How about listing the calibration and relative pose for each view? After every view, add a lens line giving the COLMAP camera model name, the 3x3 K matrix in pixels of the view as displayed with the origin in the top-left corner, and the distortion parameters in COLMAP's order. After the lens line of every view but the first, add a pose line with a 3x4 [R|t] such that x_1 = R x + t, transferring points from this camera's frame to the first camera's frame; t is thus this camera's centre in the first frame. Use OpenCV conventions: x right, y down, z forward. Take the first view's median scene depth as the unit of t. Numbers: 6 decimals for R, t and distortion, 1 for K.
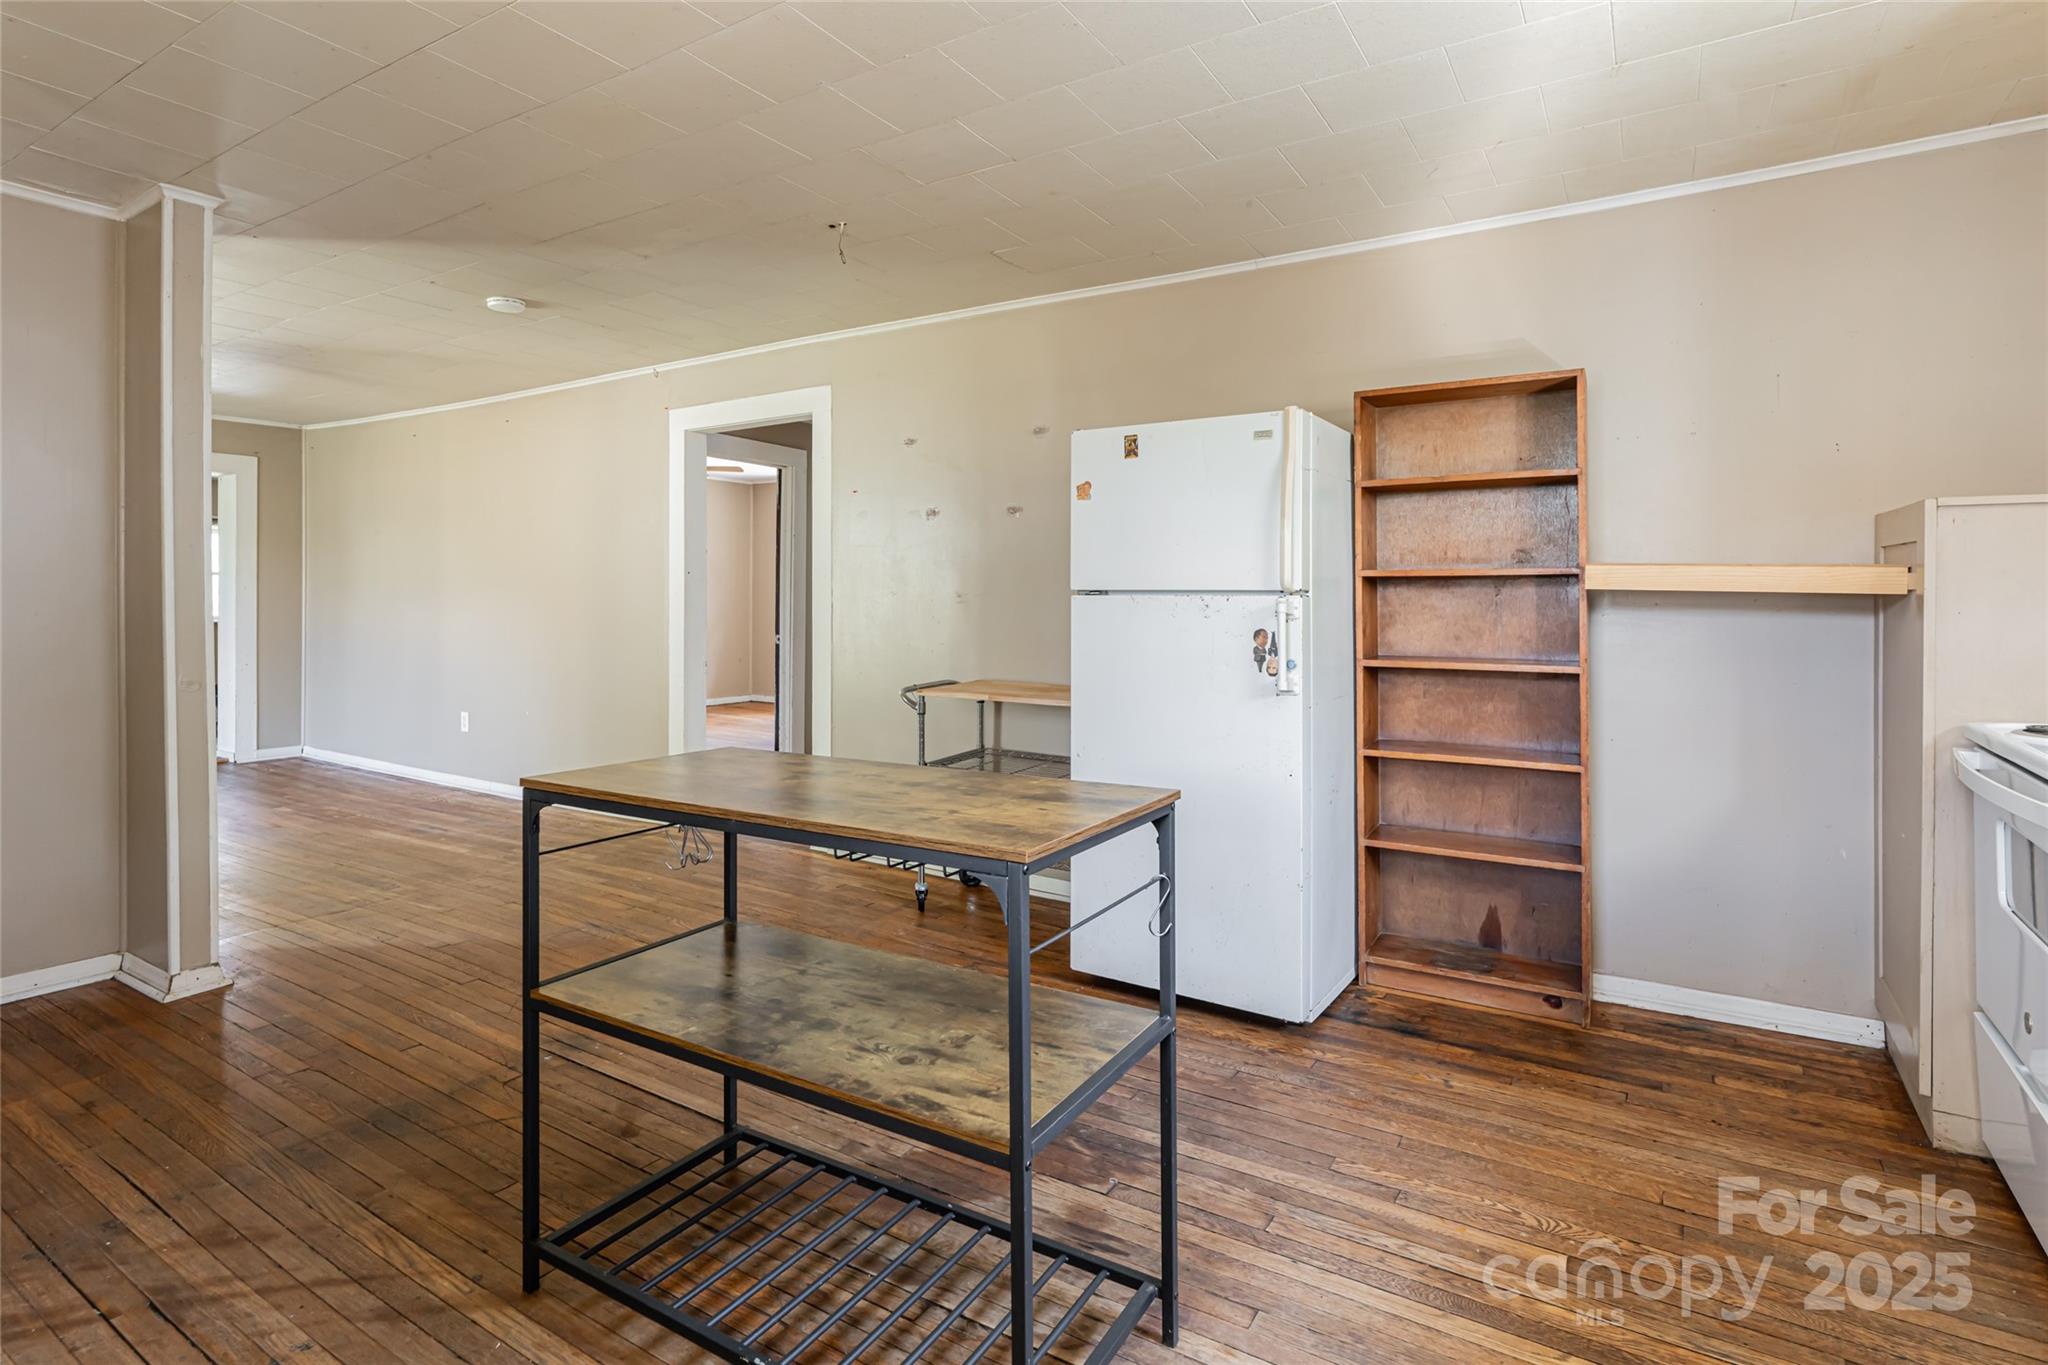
lens RADIAL K [[1033.2, 0, 946.2], [0, 1033.2, 579.2], [0, 0, 1]] dist [0.001419, 0.000593]
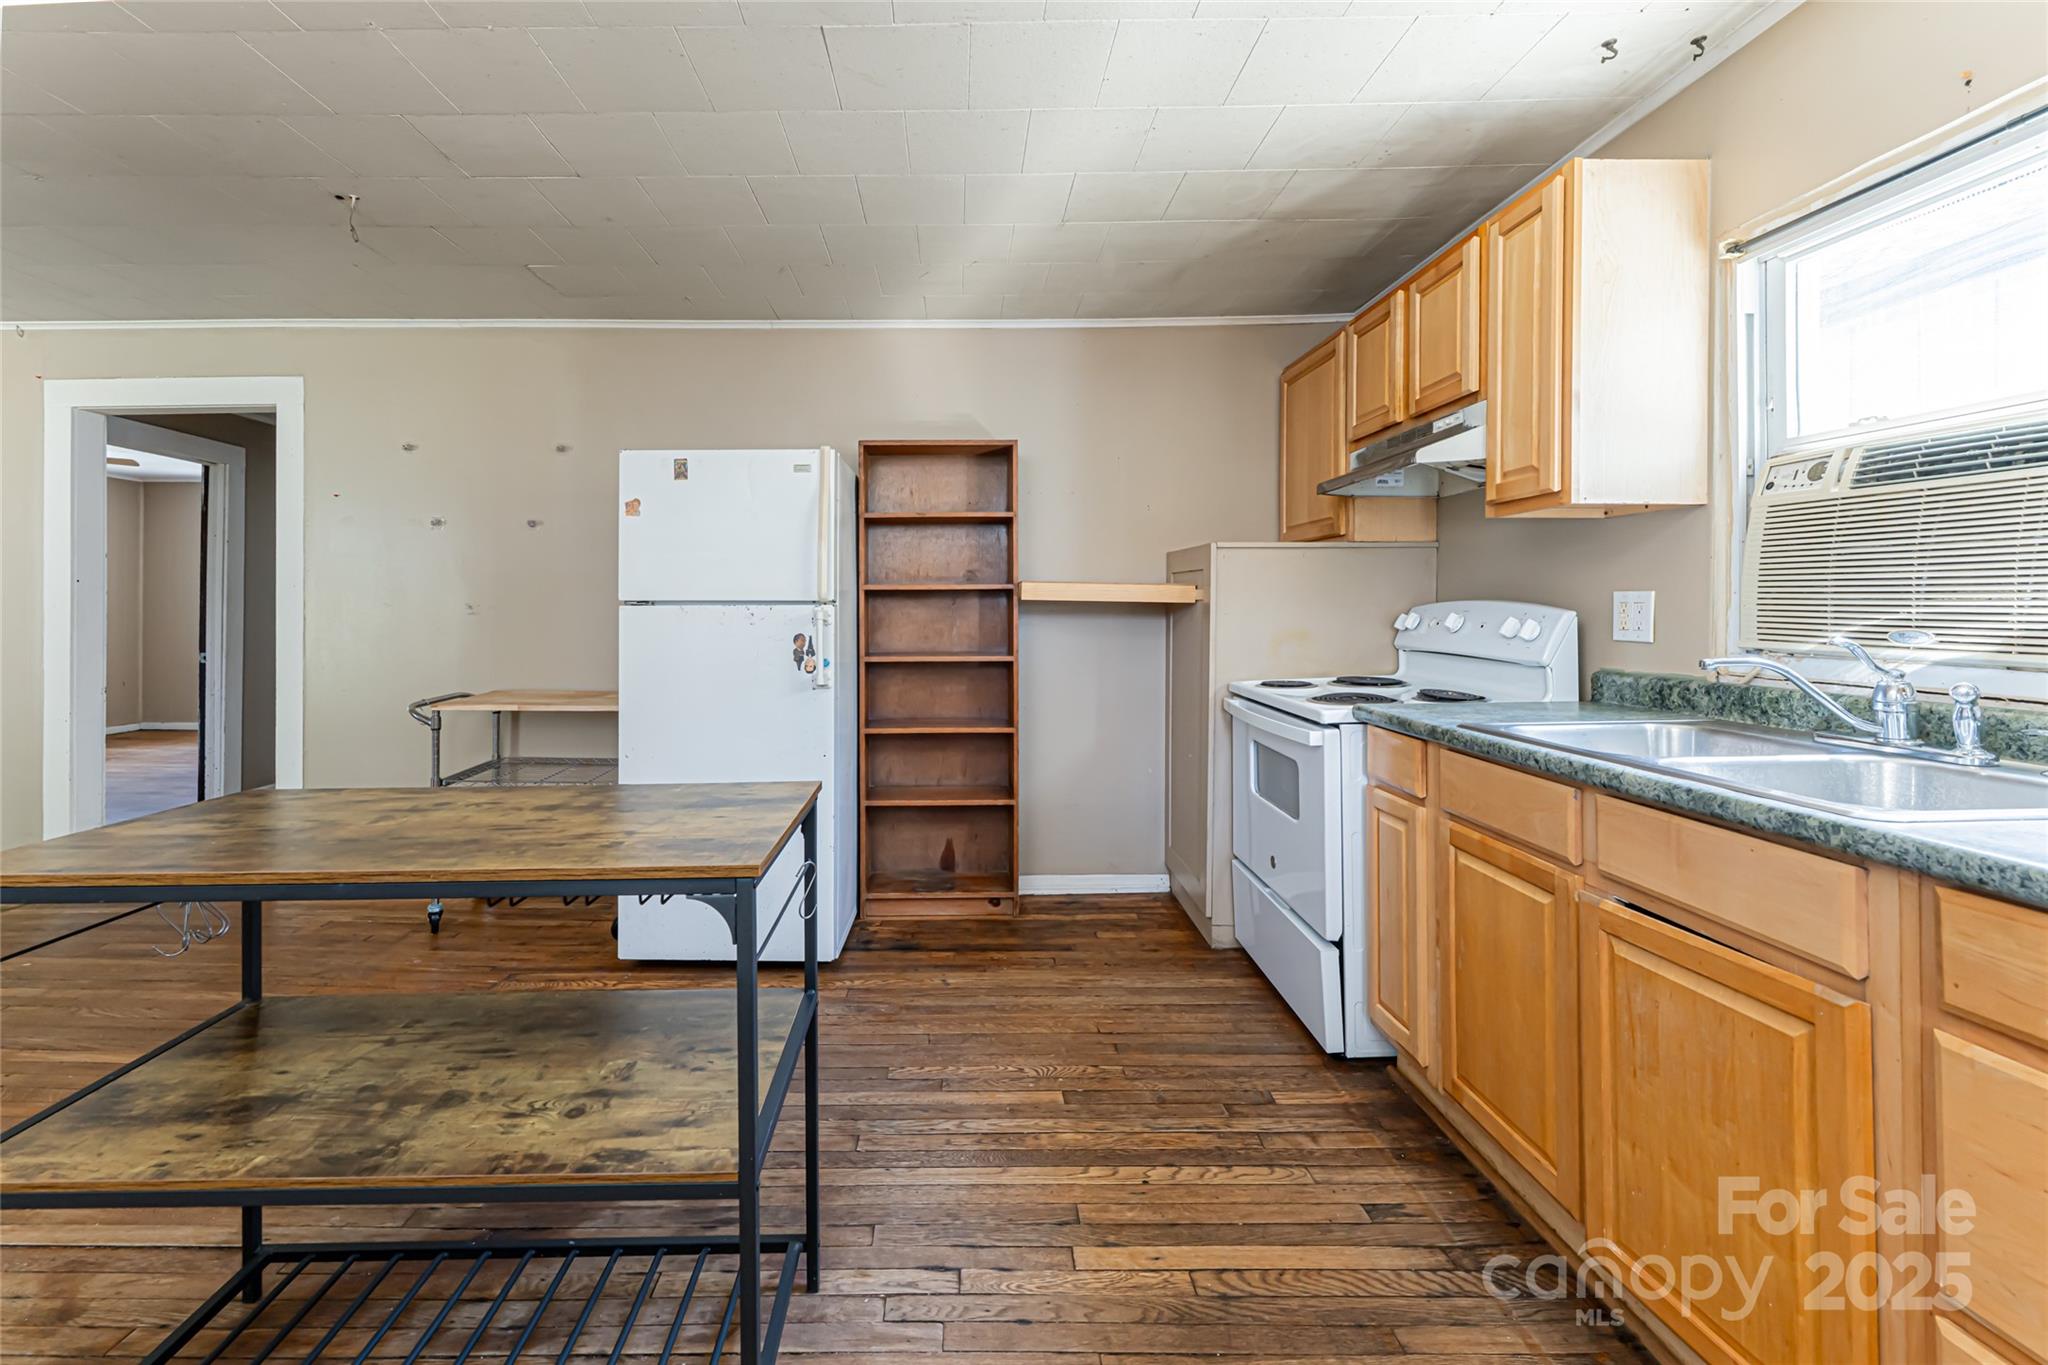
lens RADIAL K [[855.0, 0, 936.5], [0, 855.0, 599.1], [0, 0, 1]] dist [0.002557, 0.000561]
pose [[0.836947, 0.000788, 0.547284, -0.101909], [-0.004031, 0.999981, 0.004724, 0.004088], [-0.547270, -0.006160, 0.836934, 0.107048]]
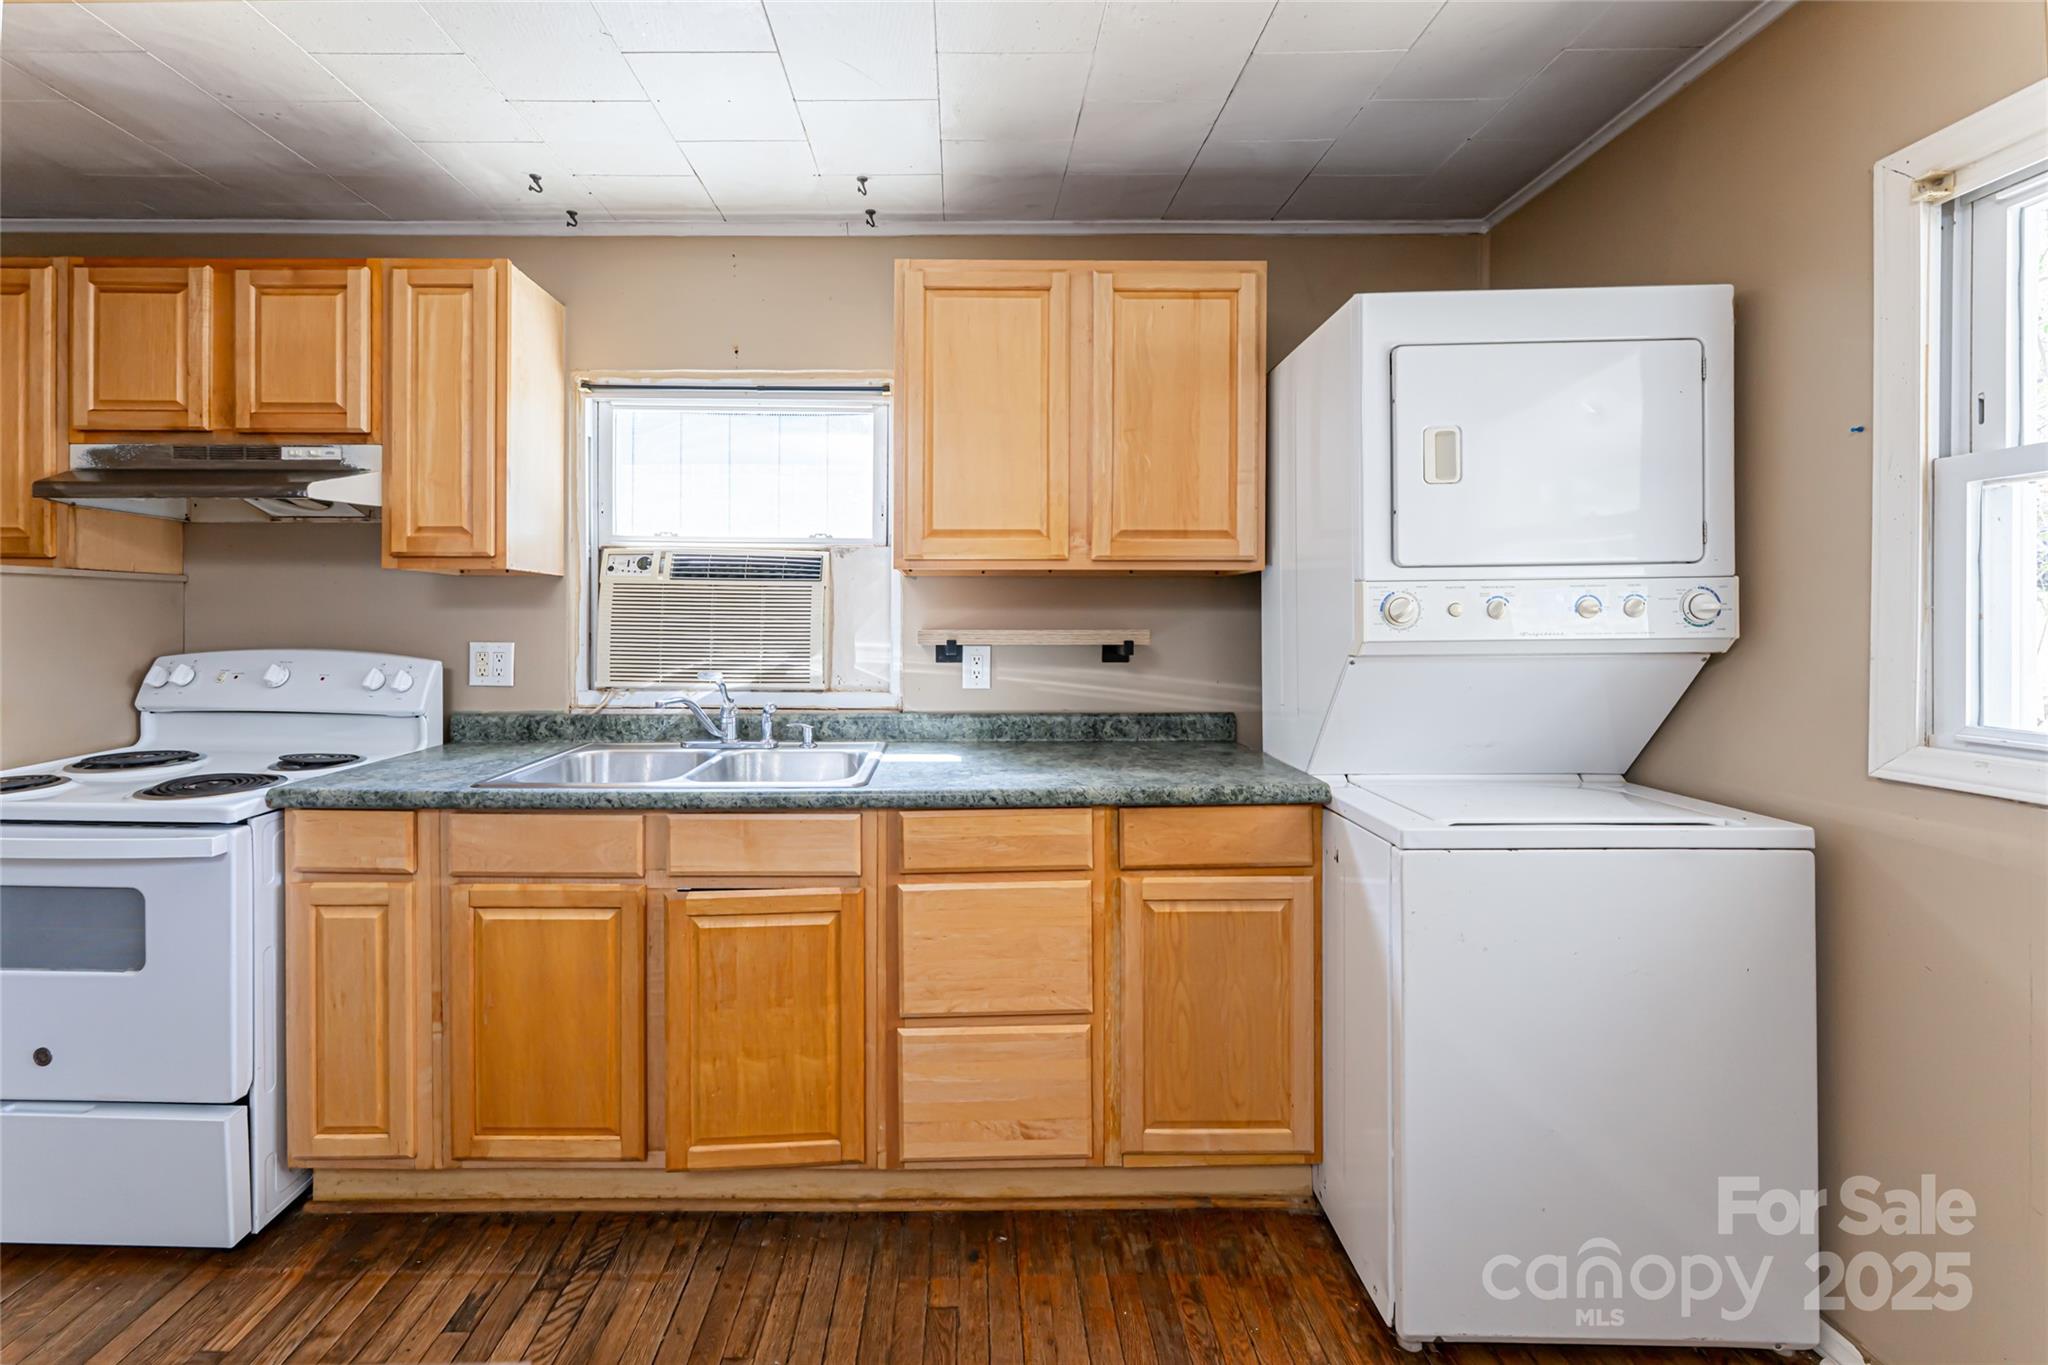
lens RADIAL K [[855.0, 0, 952.3], [0, 855.0, 622.9], [0, 0, 1]] dist [0.002557, 0.000561]
pose [[-0.554292, -0.006203, 0.832299, -0.158304], [-0.015810, 0.999870, -0.003078, -0.026270], [-0.832172, -0.014865, -0.554319, 0.491710]]
